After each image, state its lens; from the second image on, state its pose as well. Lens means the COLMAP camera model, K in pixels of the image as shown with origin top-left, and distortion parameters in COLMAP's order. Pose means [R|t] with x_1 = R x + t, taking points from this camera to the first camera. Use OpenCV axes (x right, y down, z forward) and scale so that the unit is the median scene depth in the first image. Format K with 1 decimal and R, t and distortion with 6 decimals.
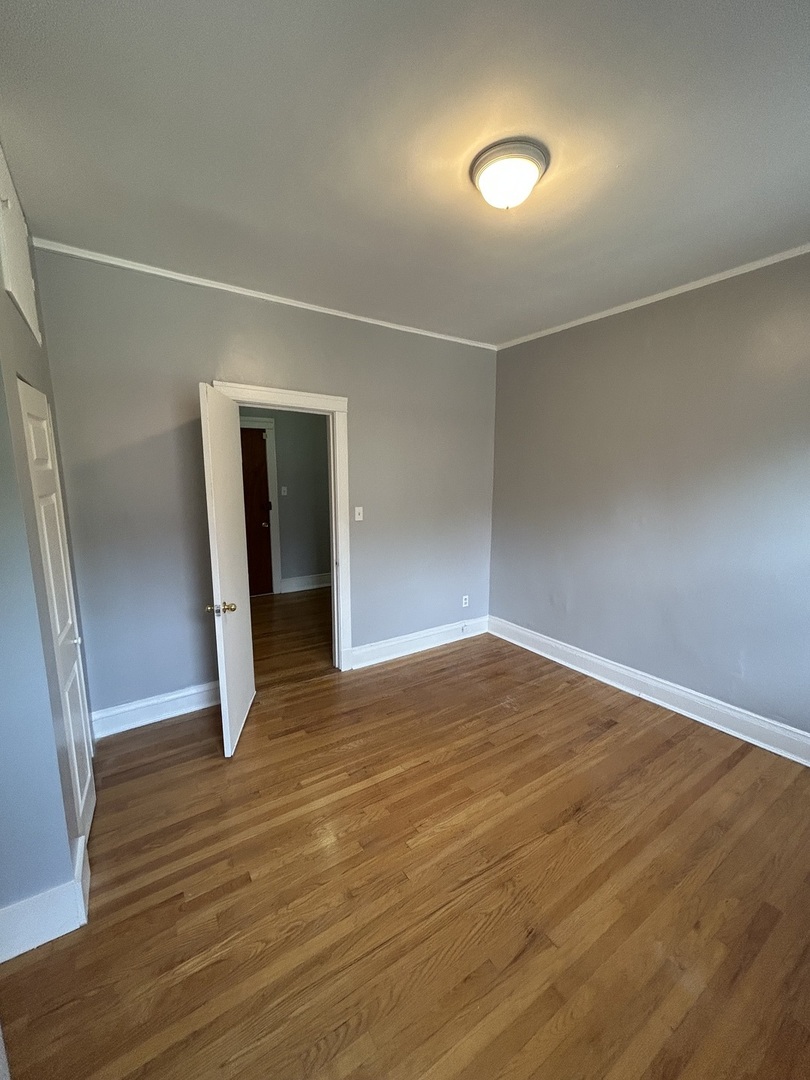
lens RADIAL K [[433.2, 0, 406.2], [0, 433.2, 540.9], [0, 0, 1]] dist [-0.001798, 0.000338]
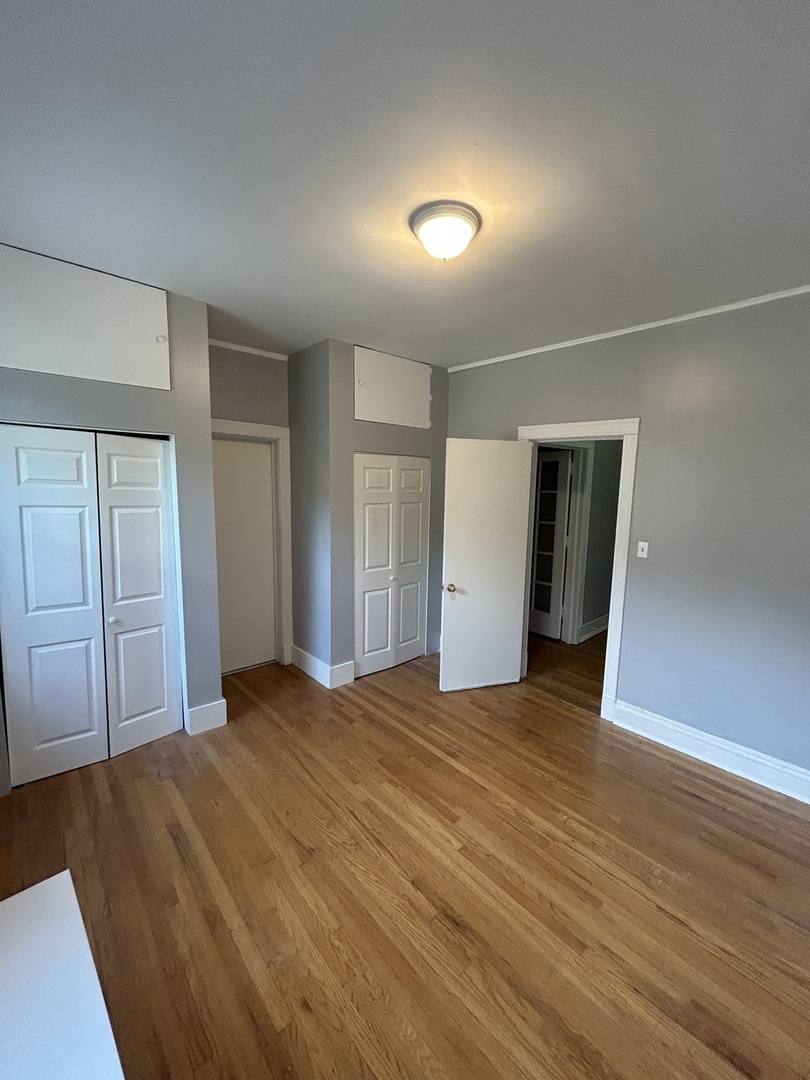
lens RADIAL K [[433.2, 0, 406.2], [0, 433.2, 540.9], [0, 0, 1]] dist [-0.001798, 0.000338]
pose [[0.138708, 0.126570, -0.982212, 0.909383], [-0.177258, 0.978956, 0.101118, -0.114278], [0.974341, 0.160079, 0.158224, 0.563319]]
